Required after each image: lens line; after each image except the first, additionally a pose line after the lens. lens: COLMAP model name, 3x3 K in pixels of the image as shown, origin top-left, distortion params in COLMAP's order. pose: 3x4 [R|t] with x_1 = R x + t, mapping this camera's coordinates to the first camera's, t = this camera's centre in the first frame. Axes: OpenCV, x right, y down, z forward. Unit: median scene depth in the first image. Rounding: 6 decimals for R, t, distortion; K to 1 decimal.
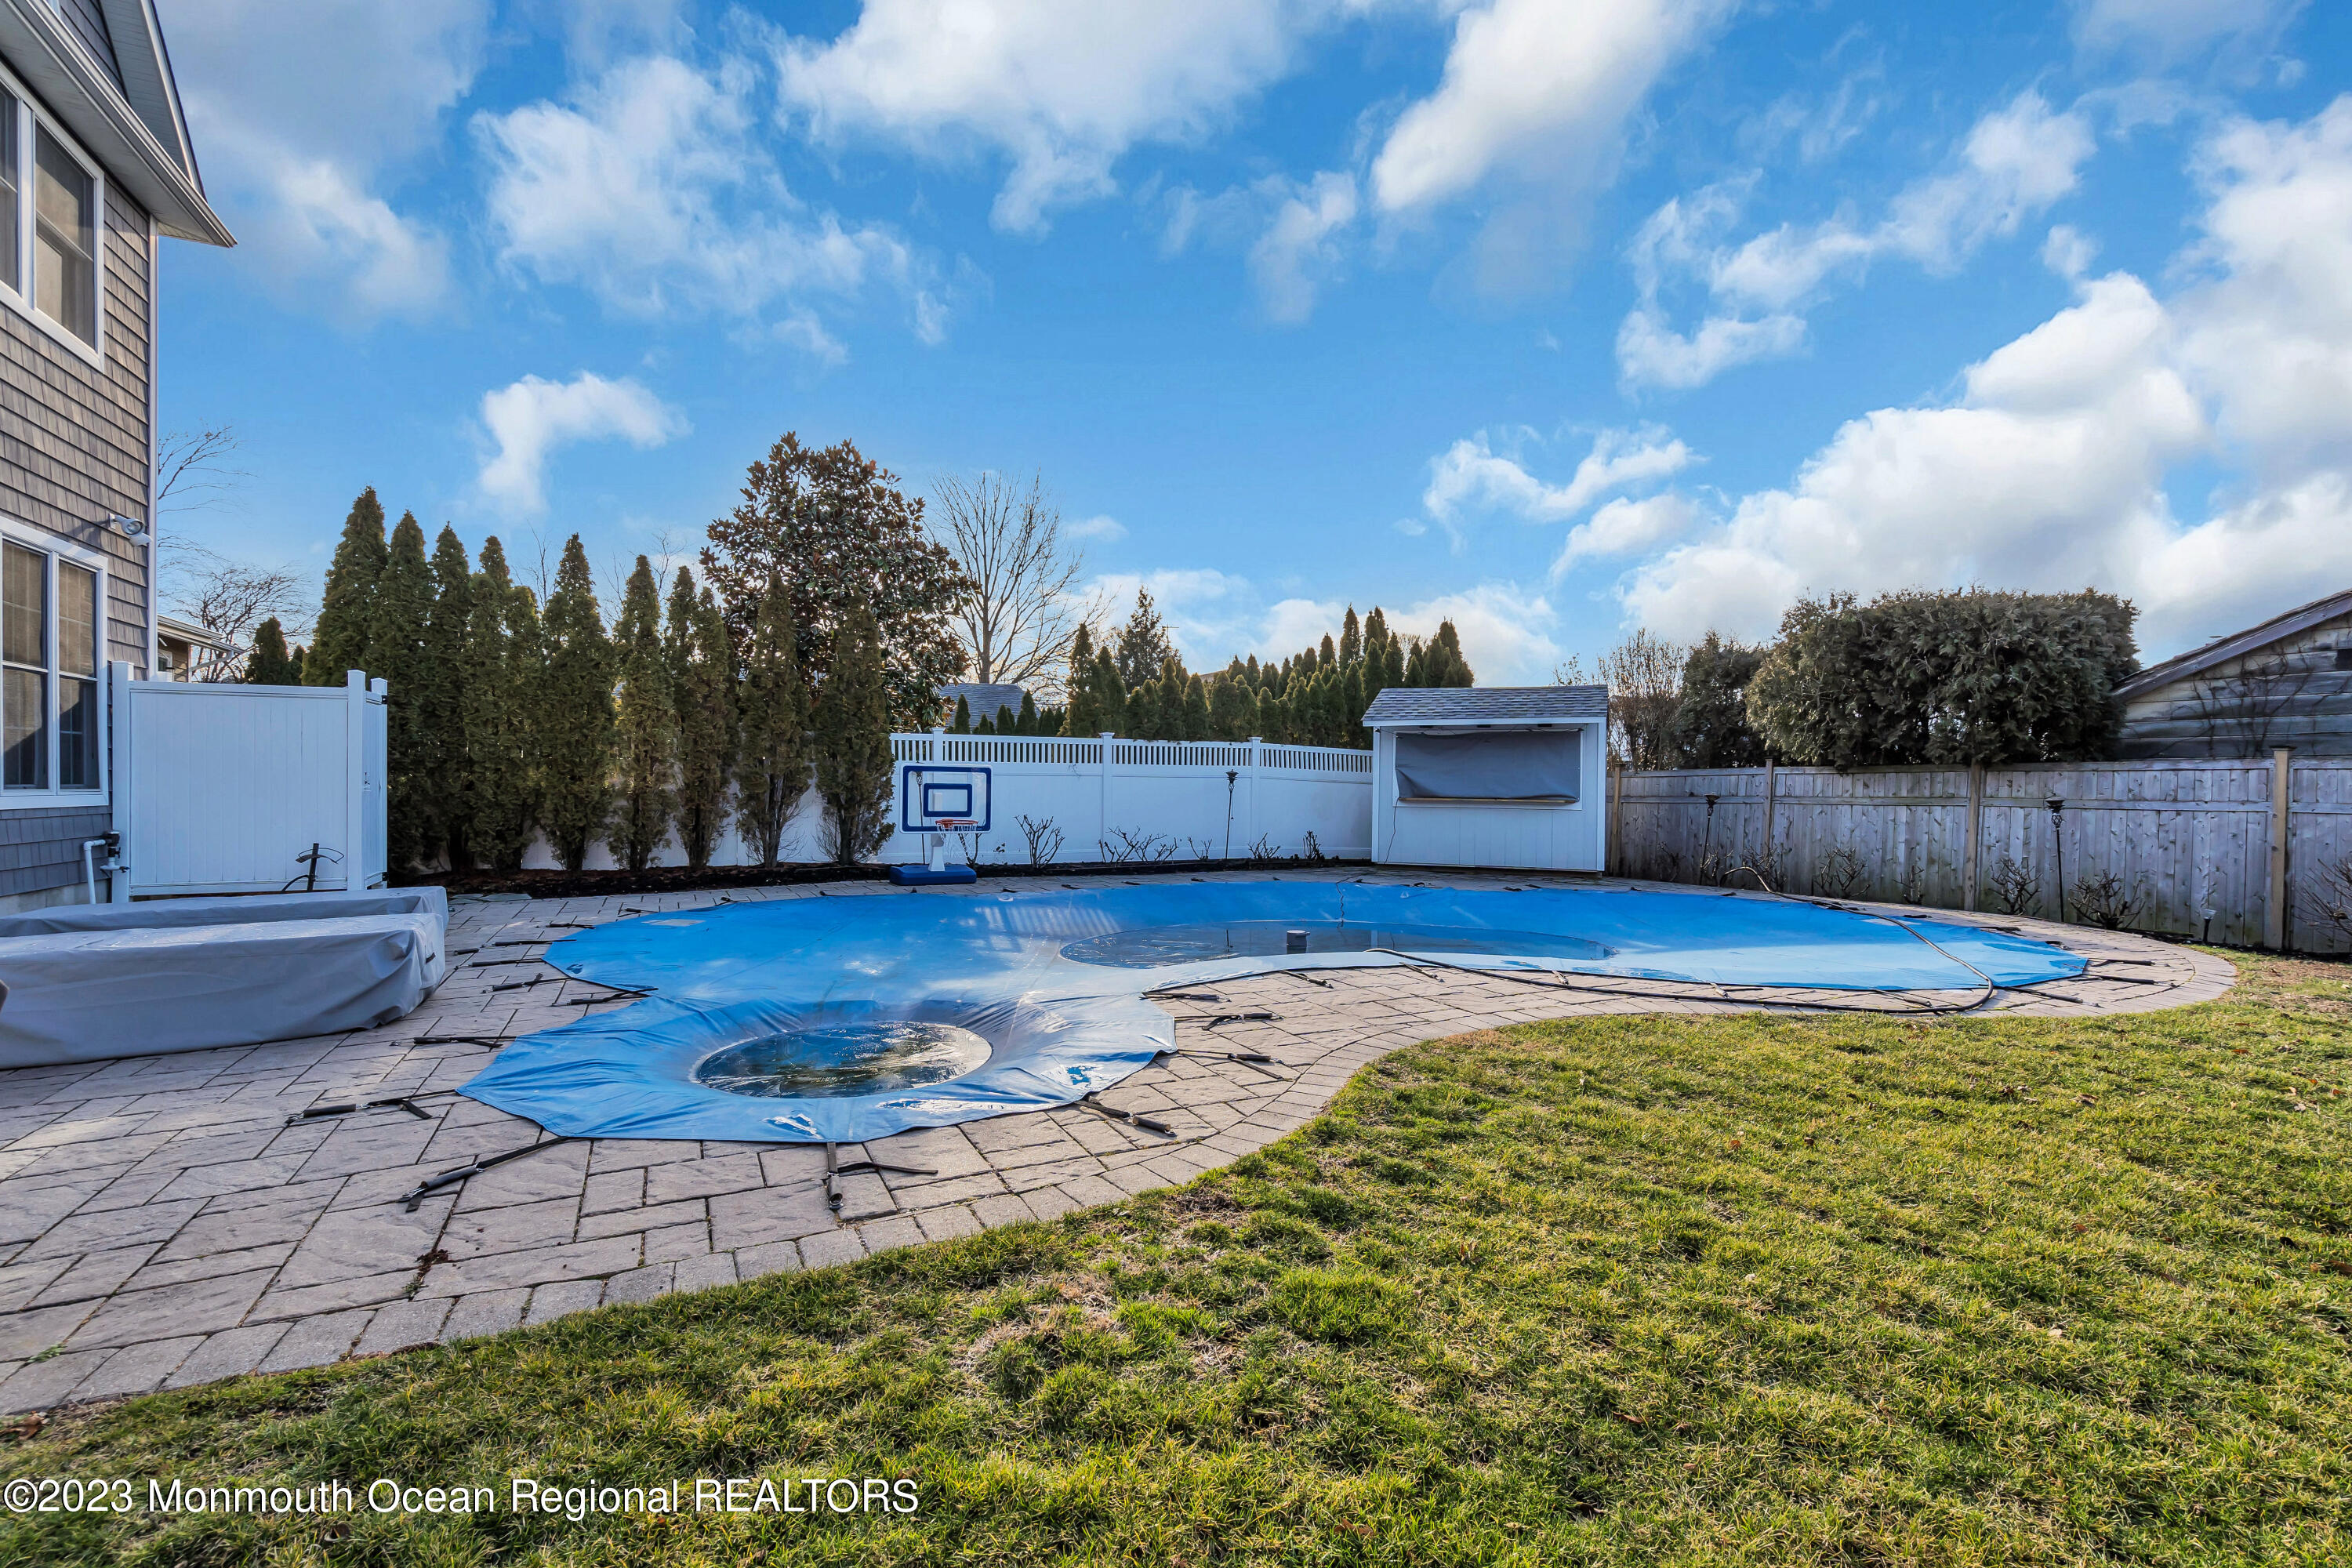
lens RADIAL K [[1068.7, 0, 1191.1], [0, 1068.7, 778.5], [0, 0, 1]] dist [-0.005247, 0.000071]
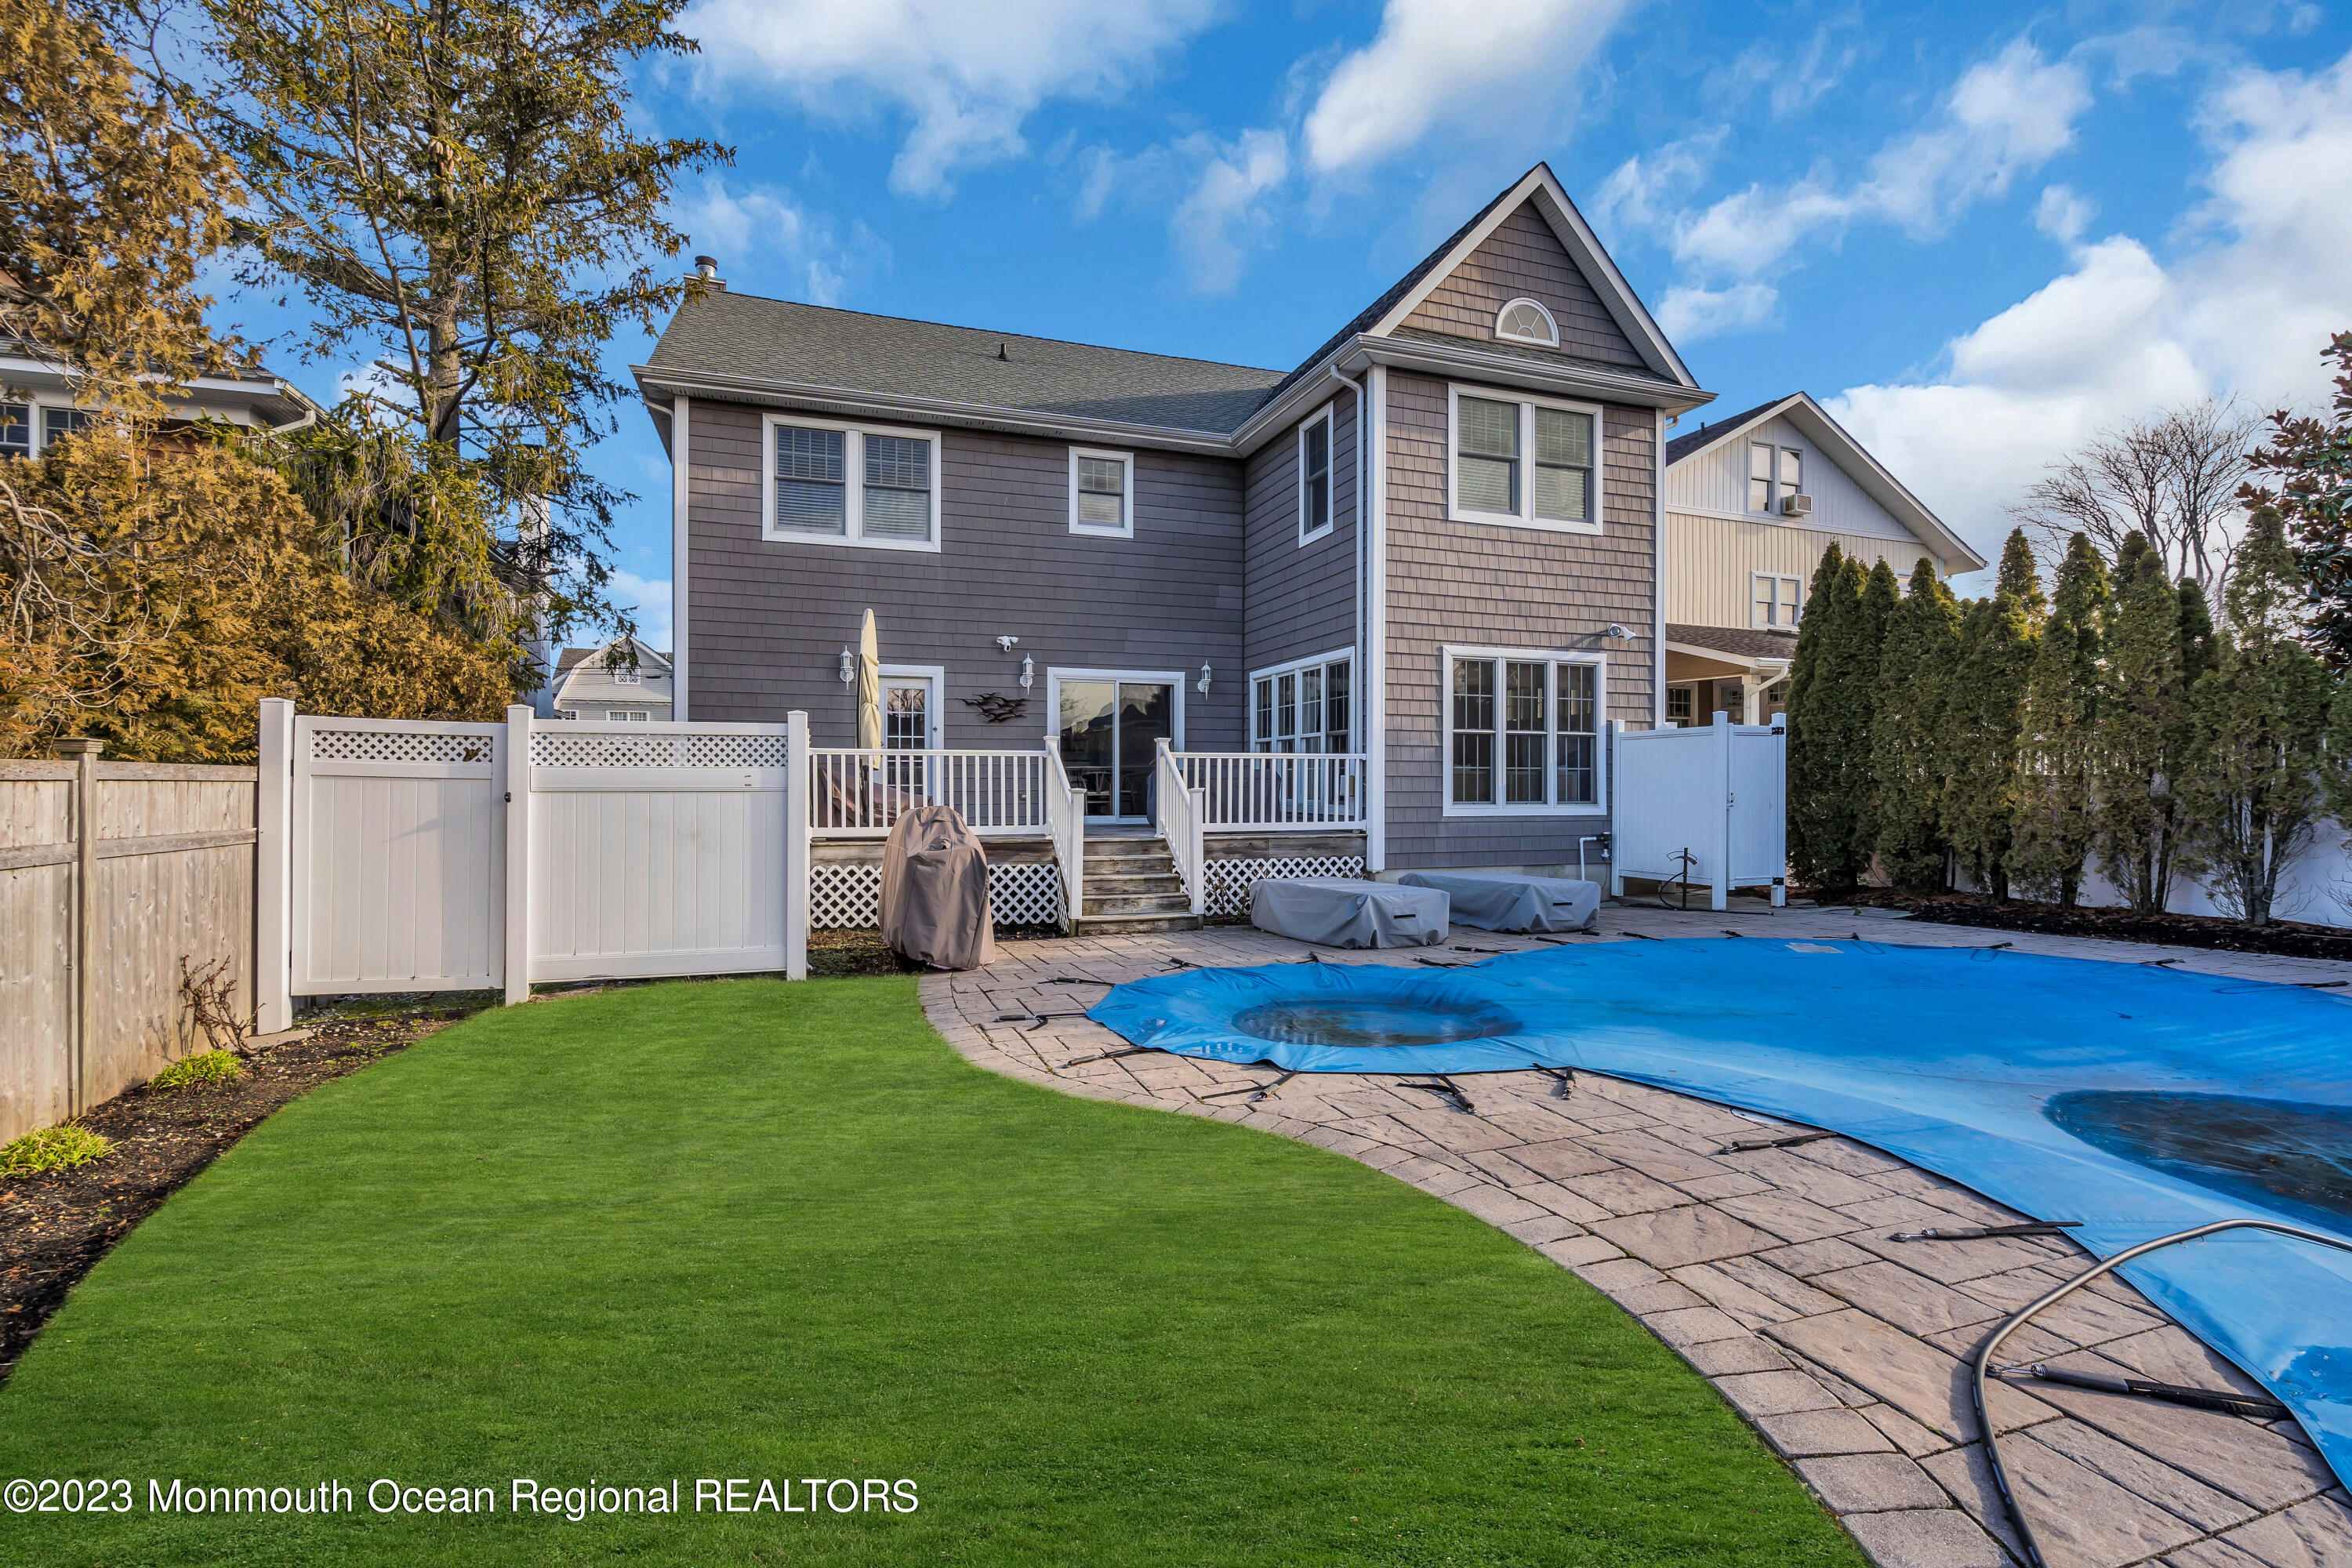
lens RADIAL K [[1068.7, 0, 1191.1], [0, 1068.7, 778.5], [0, 0, 1]] dist [-0.005247, 0.000071]
pose [[-0.117364, -0.016598, -0.992950, 0.572271], [0.000279, 0.999860, -0.016747, -0.002277], [0.993089, -0.002242, -0.117343, 0.580672]]
